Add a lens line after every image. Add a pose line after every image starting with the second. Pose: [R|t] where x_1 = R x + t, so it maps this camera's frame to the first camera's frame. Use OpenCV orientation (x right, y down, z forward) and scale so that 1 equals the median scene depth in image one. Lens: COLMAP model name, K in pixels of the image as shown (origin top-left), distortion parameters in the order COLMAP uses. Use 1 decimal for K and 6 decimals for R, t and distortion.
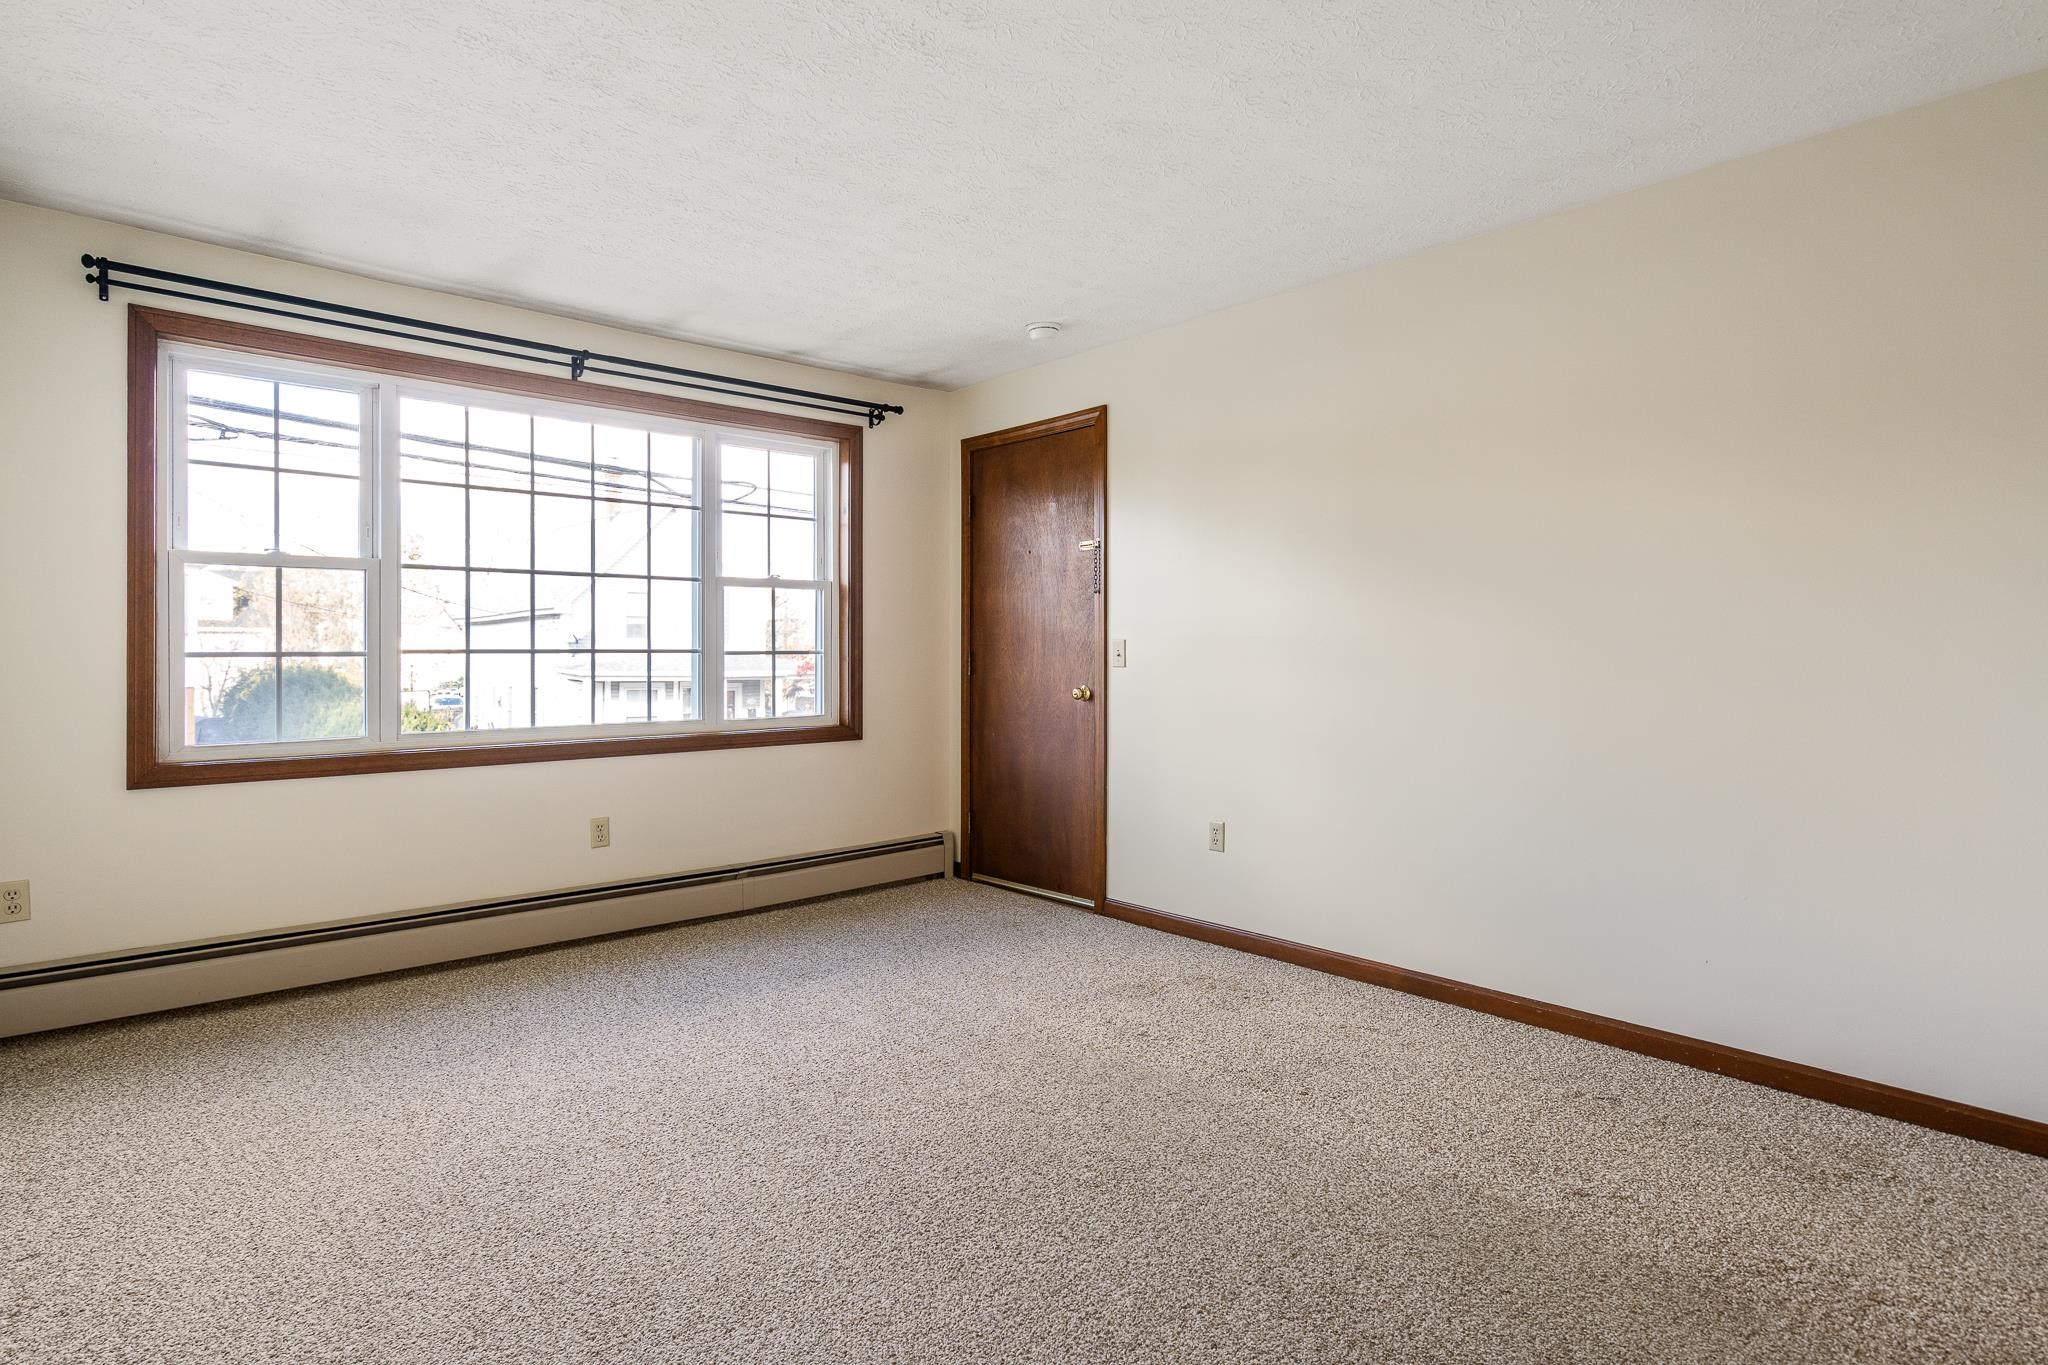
lens RADIAL K [[1050.0, 0, 1019.7], [0, 1050.0, 669.0], [0, 0, 1]] dist [0.000305, 0.000952]
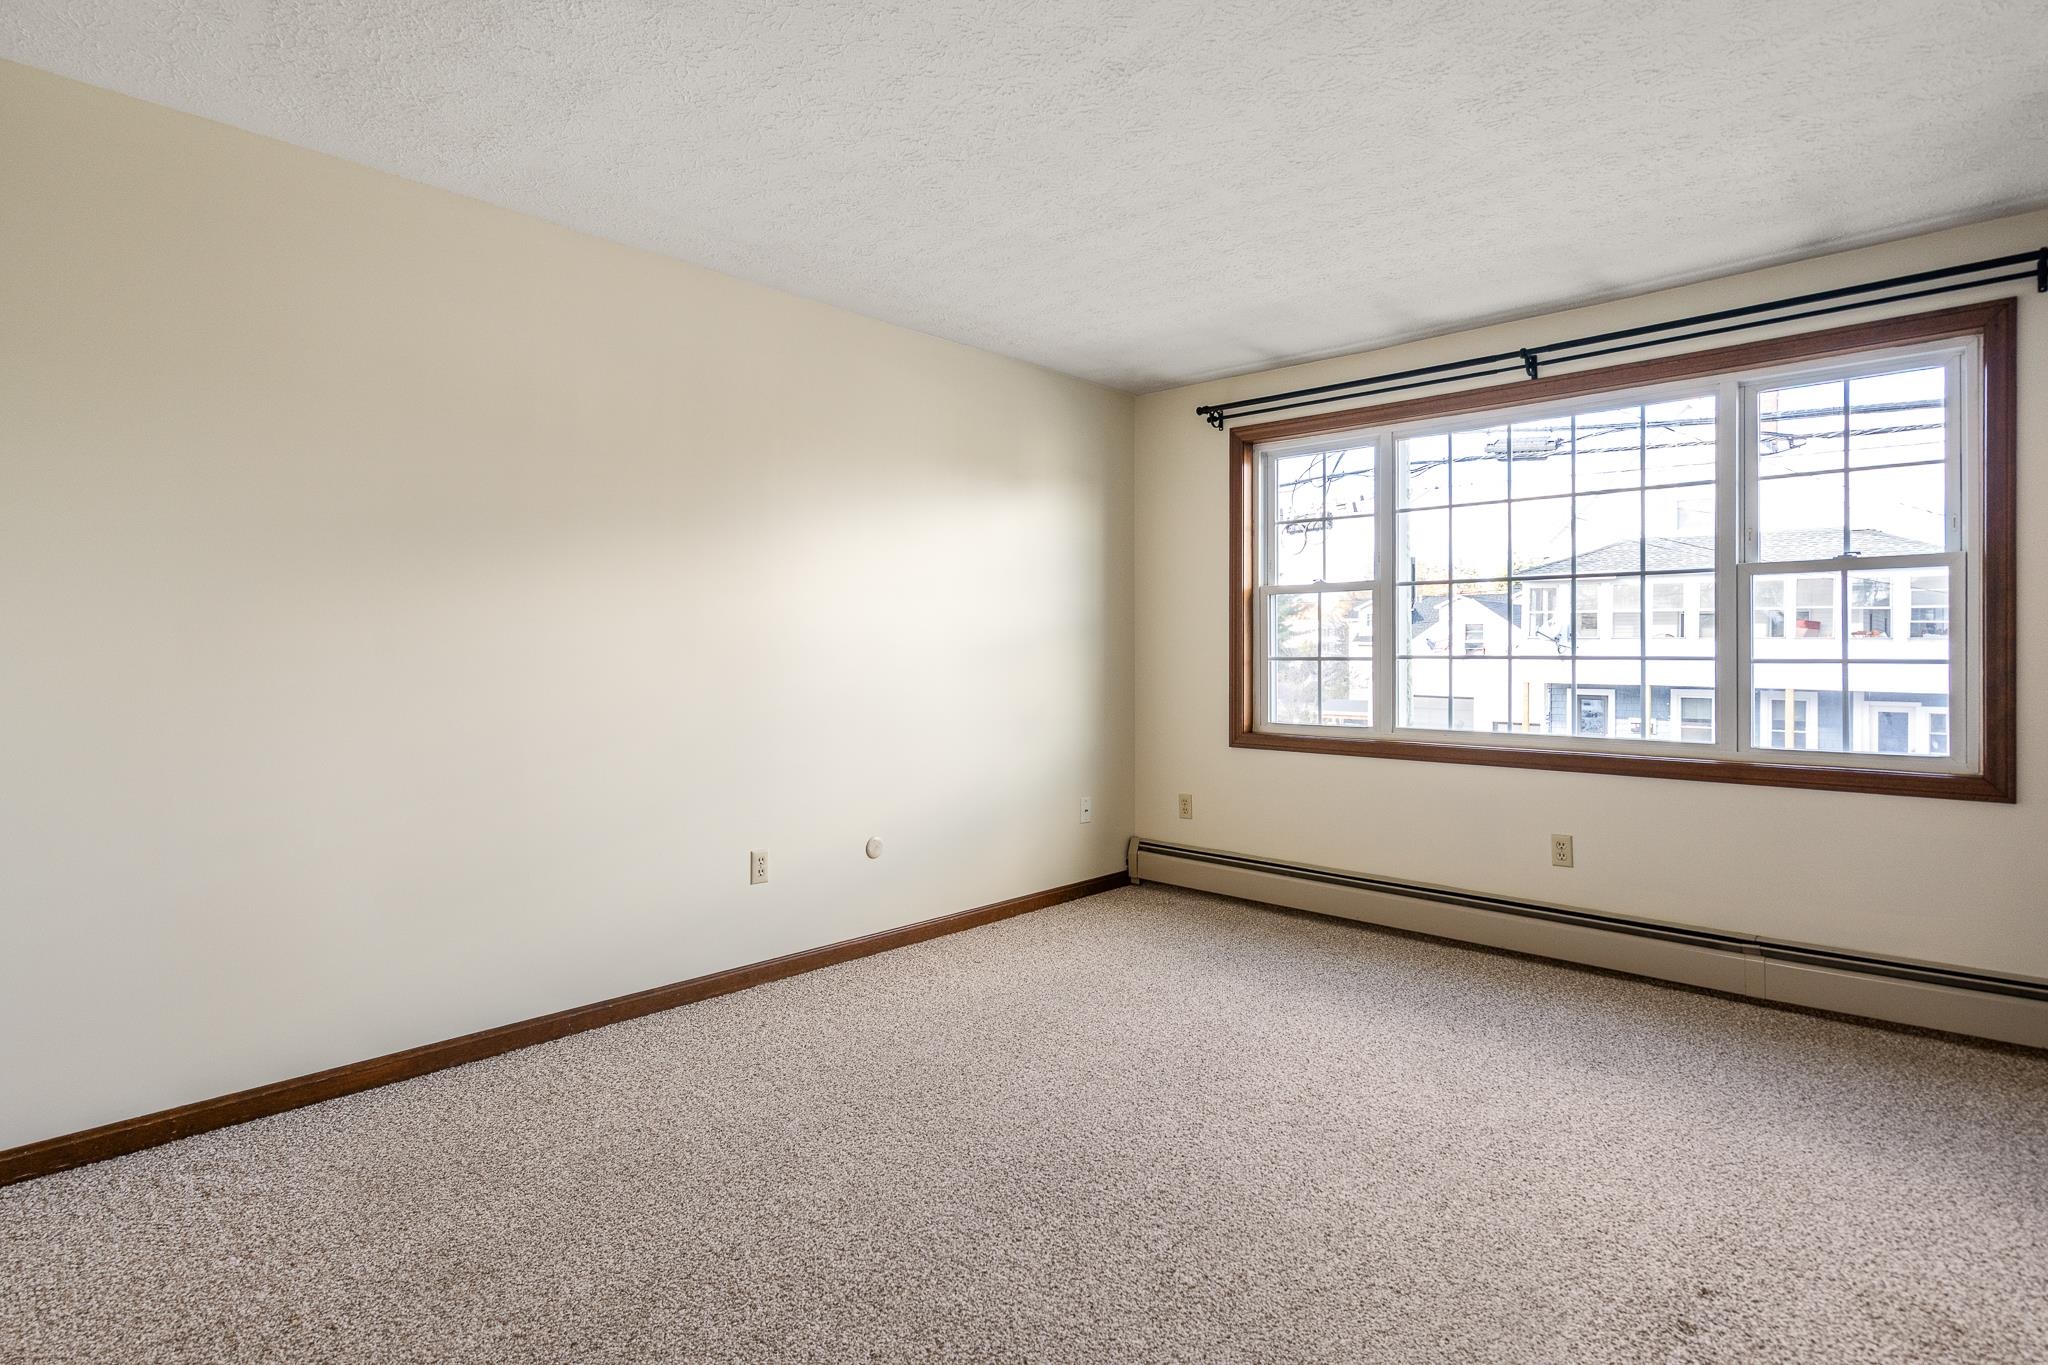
lens RADIAL K [[1050.0, 0, 1023.1], [0, 1050.0, 667.1], [0, 0, 1]] dist [0.000305, 0.000952]
pose [[0.087354, 0.013058, -0.996092, 0.468311], [-0.019988, 0.999736, 0.011353, -0.009009], [0.995977, 0.018918, 0.087592, 0.413452]]
